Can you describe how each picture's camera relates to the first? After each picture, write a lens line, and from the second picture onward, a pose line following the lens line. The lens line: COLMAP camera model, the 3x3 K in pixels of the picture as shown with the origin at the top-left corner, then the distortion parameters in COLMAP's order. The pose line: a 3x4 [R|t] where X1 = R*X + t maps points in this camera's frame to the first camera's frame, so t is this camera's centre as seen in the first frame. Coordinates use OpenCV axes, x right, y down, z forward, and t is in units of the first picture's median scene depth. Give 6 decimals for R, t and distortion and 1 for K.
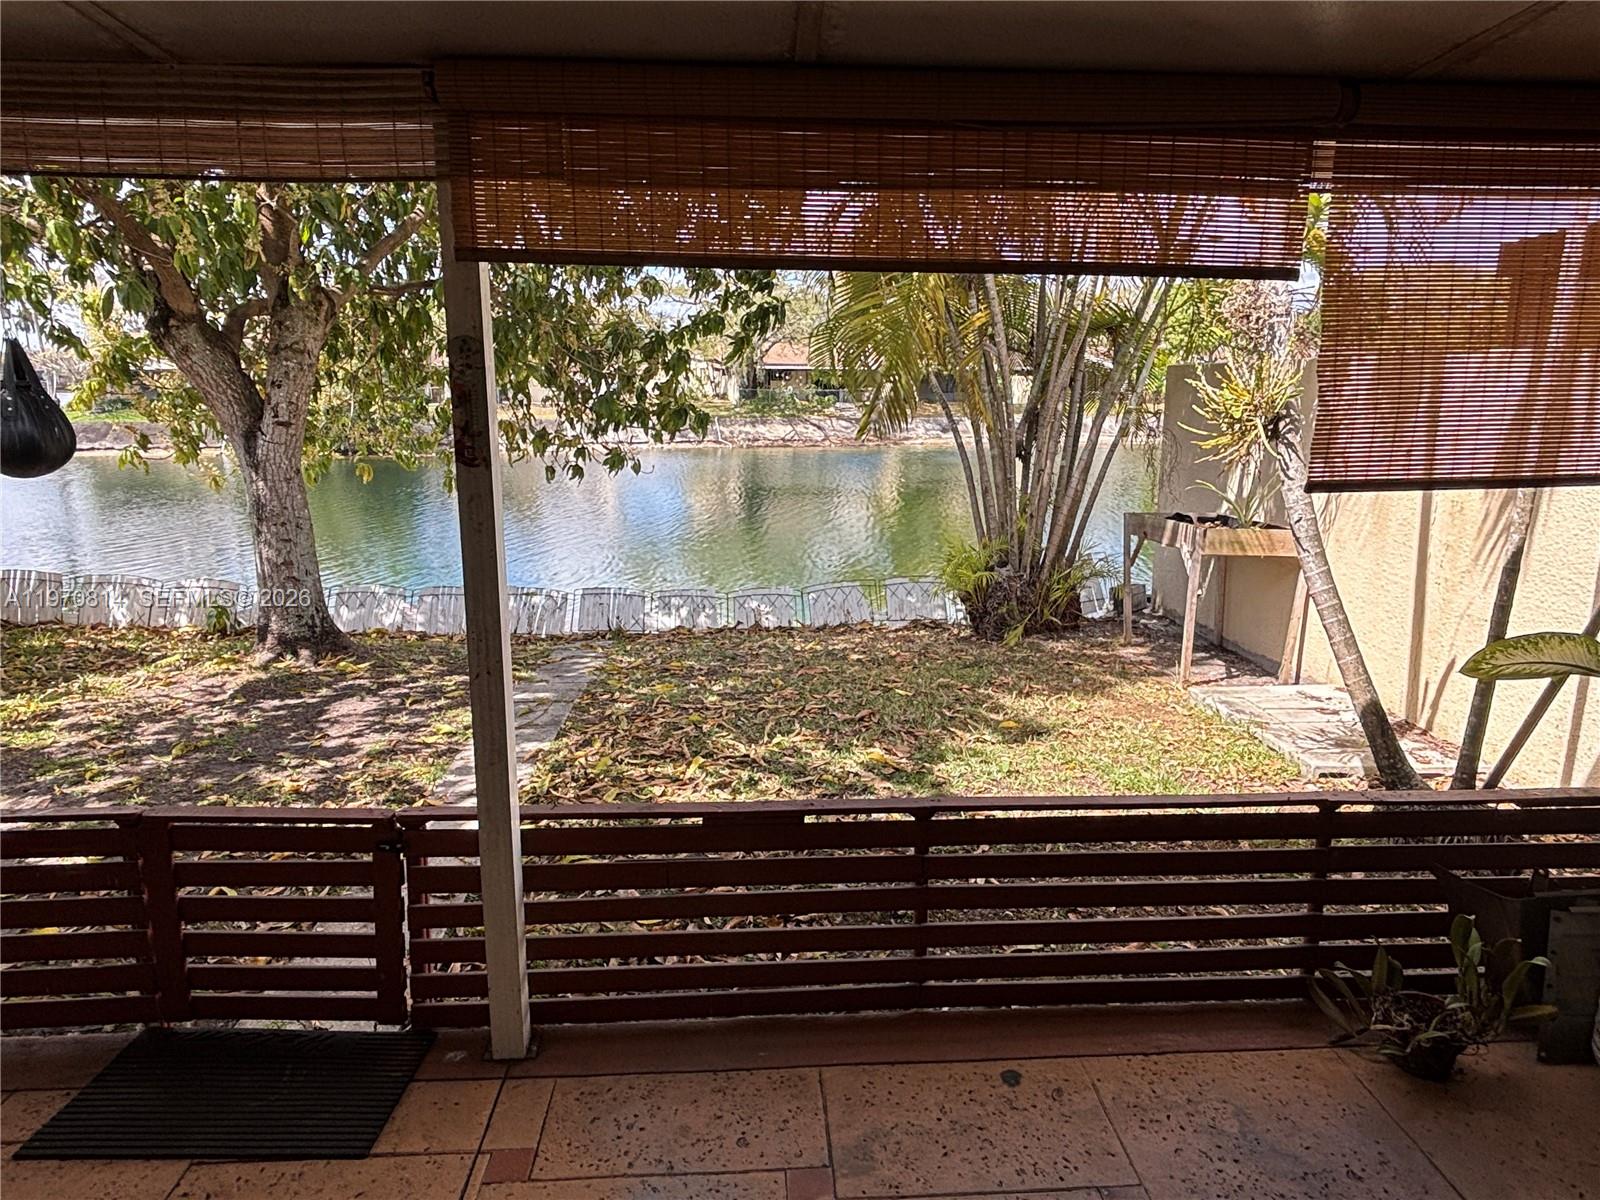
lens RADIAL K [[983.1, 0, 798.8], [0, 983.1, 599.0], [0, 0, 1]] dist [0.004054, -0.009365]
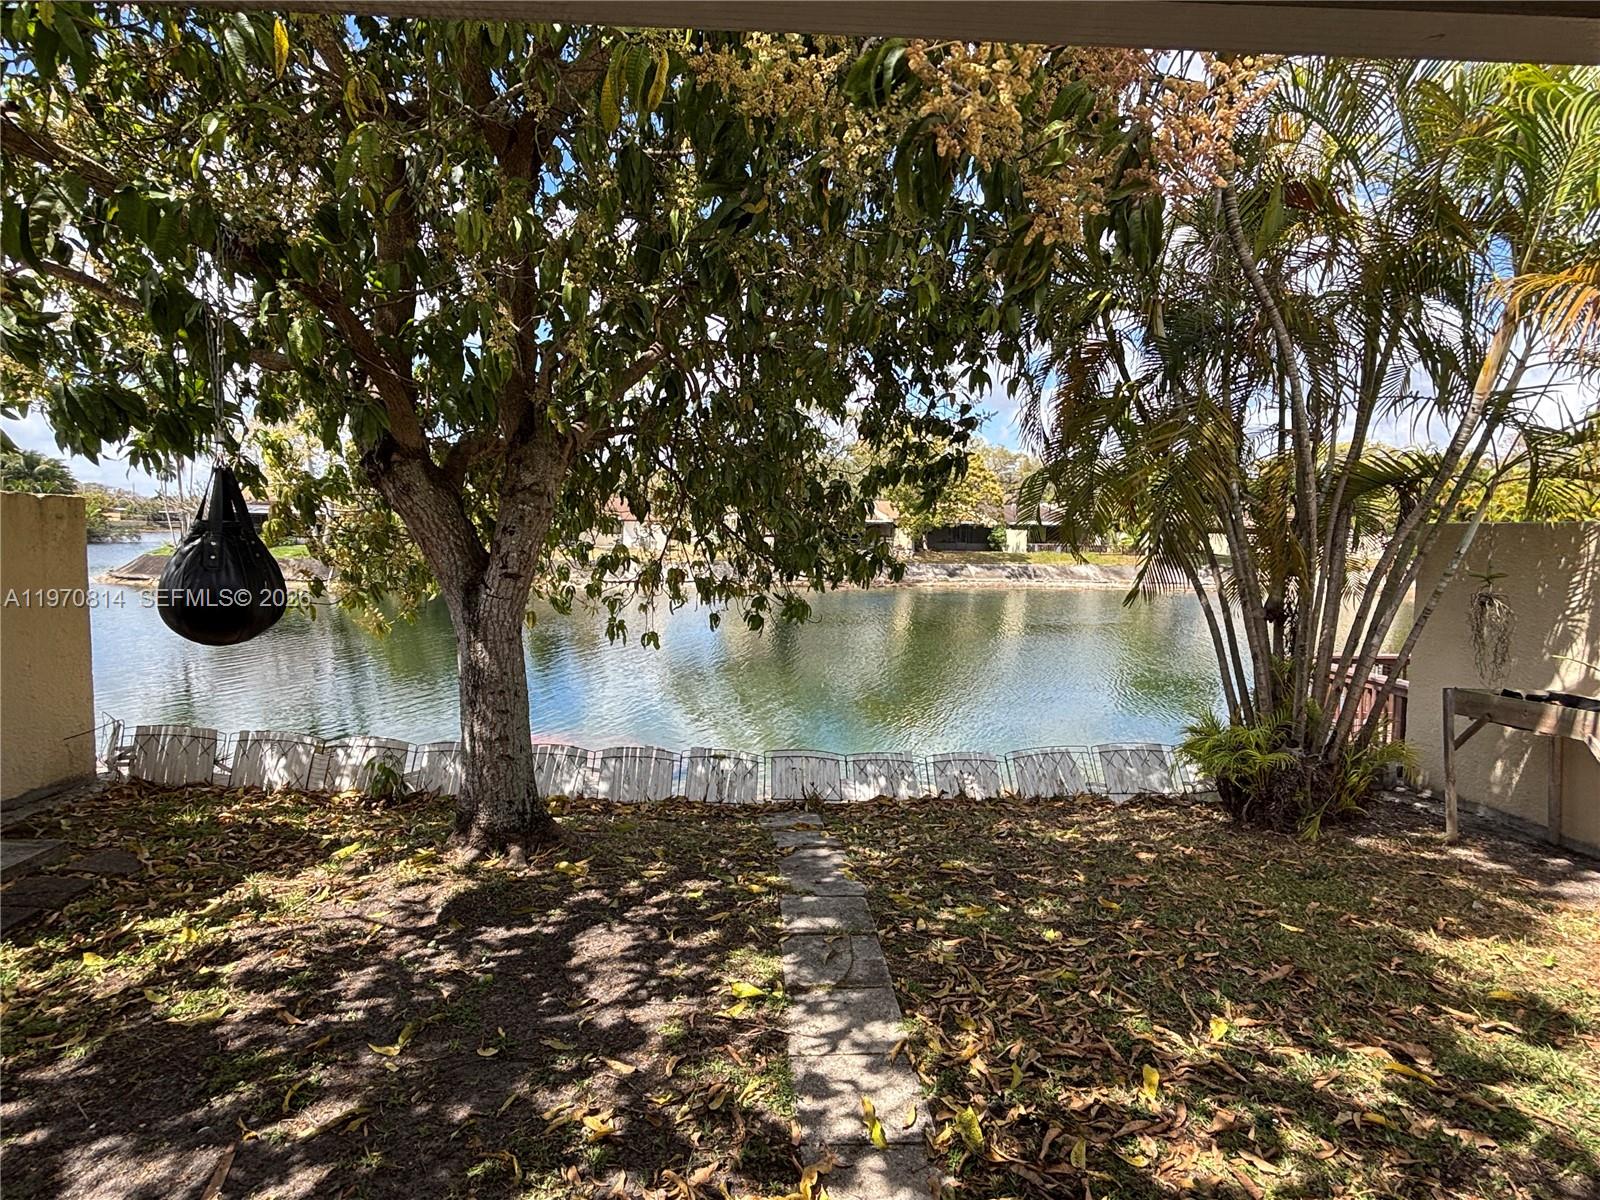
lens RADIAL K [[842.4, 0, 799.3], [0, 842.4, 600.9], [0, 0, 1]] dist [-0.011875, -0.000438]
pose [[0.999824, 0.018701, -0.001585, -0.246947], [-0.018747, 0.991135, -0.131529, -0.059067], [-0.000889, 0.131535, 0.991311, 0.252233]]
